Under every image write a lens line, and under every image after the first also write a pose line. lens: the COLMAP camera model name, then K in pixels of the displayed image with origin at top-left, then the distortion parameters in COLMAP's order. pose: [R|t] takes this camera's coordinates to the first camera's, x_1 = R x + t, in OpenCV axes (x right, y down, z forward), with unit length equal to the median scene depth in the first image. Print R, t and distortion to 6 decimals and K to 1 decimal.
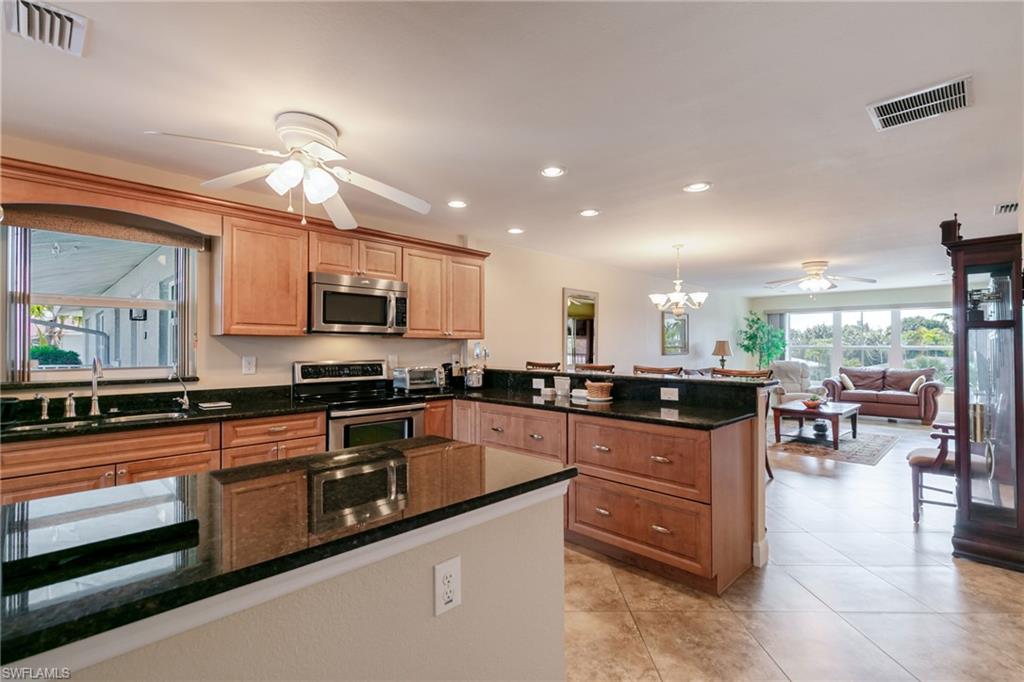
lens RADIAL K [[467.1, 0, 512.0], [0, 467.1, 341.0], [0, 0, 1]] dist [0.007974, -0.000146]
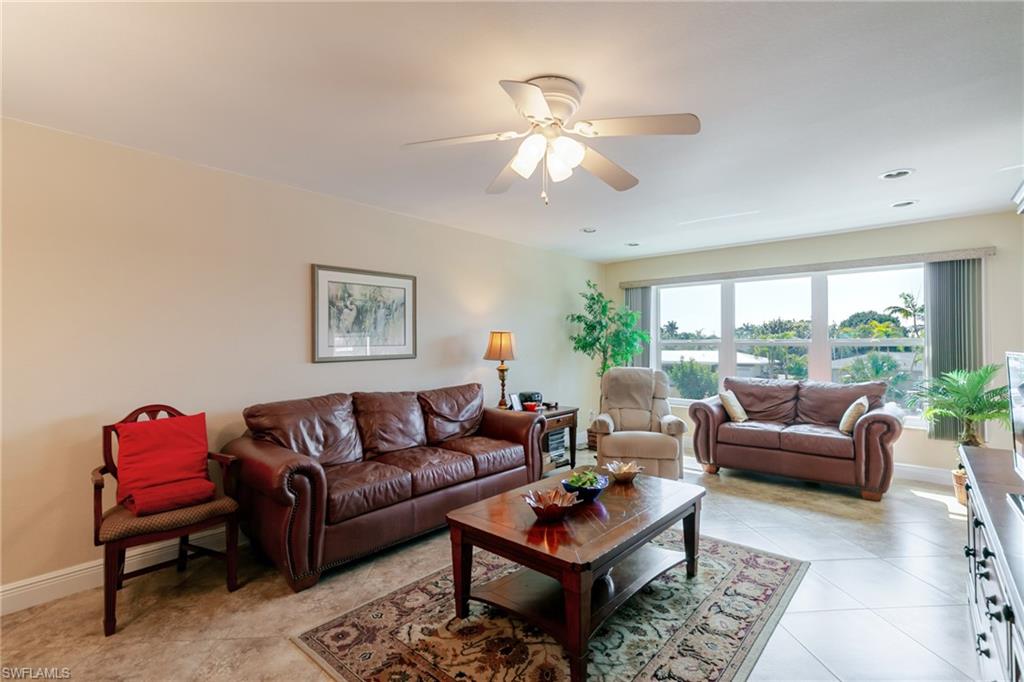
lens RADIAL K [[470.9, 0, 515.8], [0, 470.9, 338.5], [0, 0, 1]] dist [0.011029, 0.000047]
pose [[0.997650, -0.005940, 0.068262, 0.423320], [0.005953, 0.999982, 0.000022, 0.007367], [-0.068261, 0.000384, 0.997667, 0.469077]]
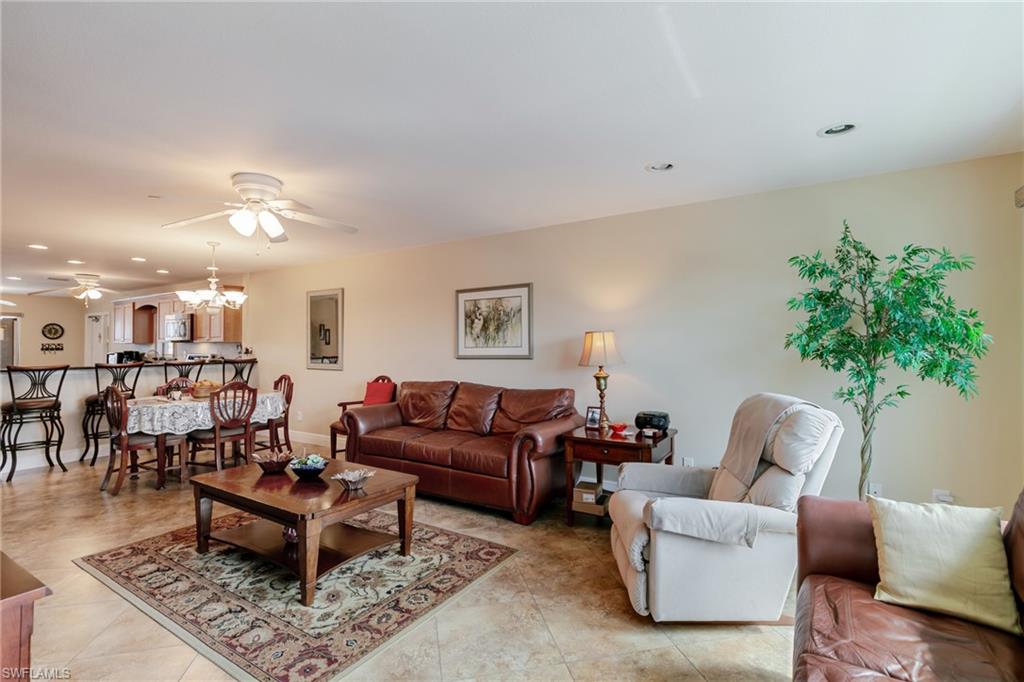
lens RADIAL K [[462.4, 0, 512.0], [0, 462.4, 341.0], [0, 0, 1]] dist [0.001136, -0.000005]
pose [[0.227126, -0.009667, -0.973817, 0.835428], [0.015968, 0.999853, -0.006201, 0.009669], [0.973734, -0.014142, 0.227247, 0.811315]]
